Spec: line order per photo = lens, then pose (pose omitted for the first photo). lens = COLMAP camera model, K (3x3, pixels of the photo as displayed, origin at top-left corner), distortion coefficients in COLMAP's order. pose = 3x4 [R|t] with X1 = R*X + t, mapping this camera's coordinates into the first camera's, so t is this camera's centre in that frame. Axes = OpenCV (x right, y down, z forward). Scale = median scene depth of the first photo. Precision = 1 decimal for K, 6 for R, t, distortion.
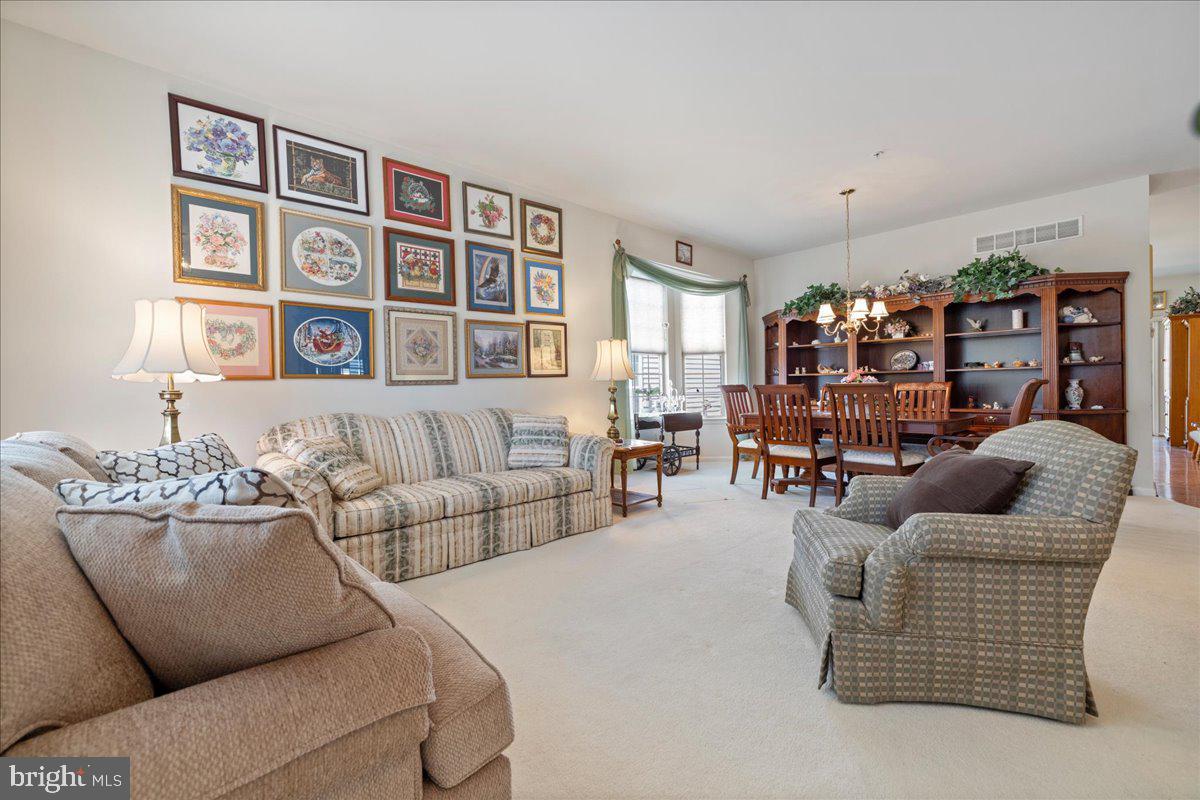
lens RADIAL K [[500.1, 0, 595.5], [0, 500.1, 395.1], [0, 0, 1]] dist [-0.000234, 0.000573]
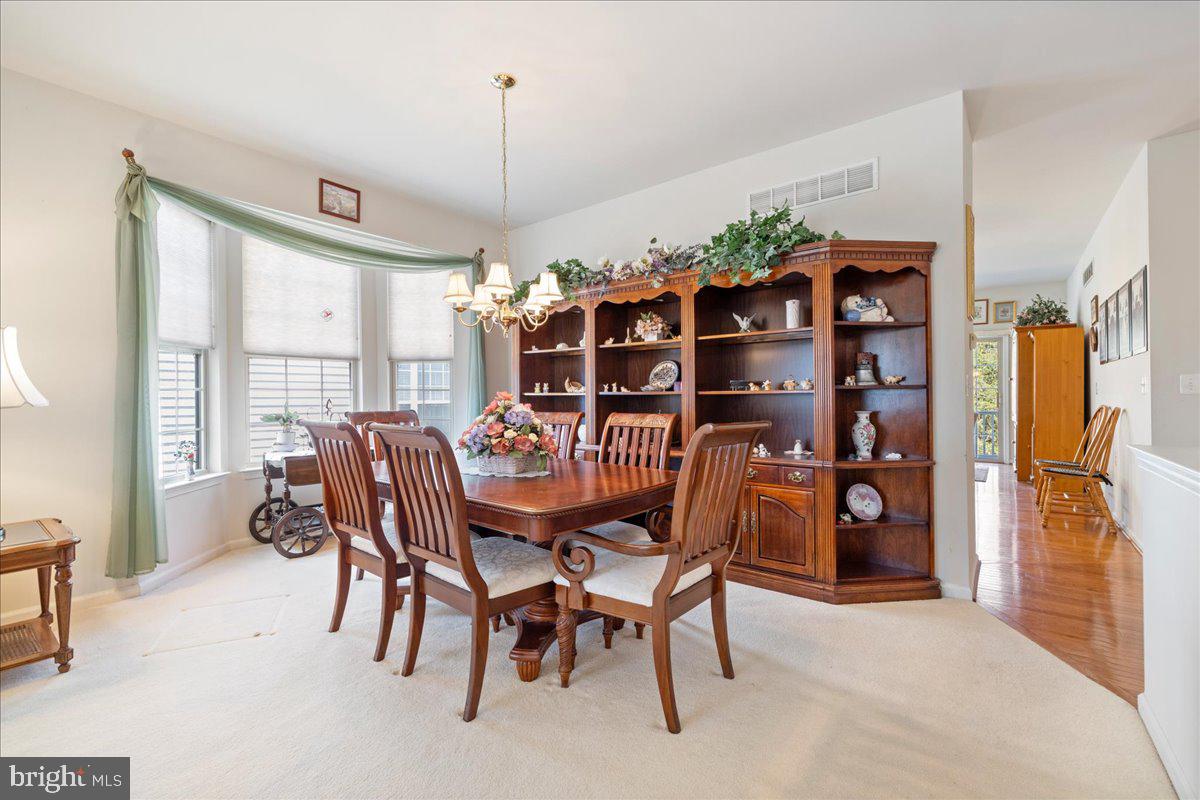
lens RADIAL K [[500.1, 0, 604.1], [0, 500.1, 396.8], [0, 0, 1]] dist [-0.000234, 0.000573]
pose [[0.989880, 0.010135, 0.141541, 0.522469], [-0.008487, 0.999889, -0.012239, -0.037738], [-0.141649, 0.010913, 0.989857, 0.404548]]
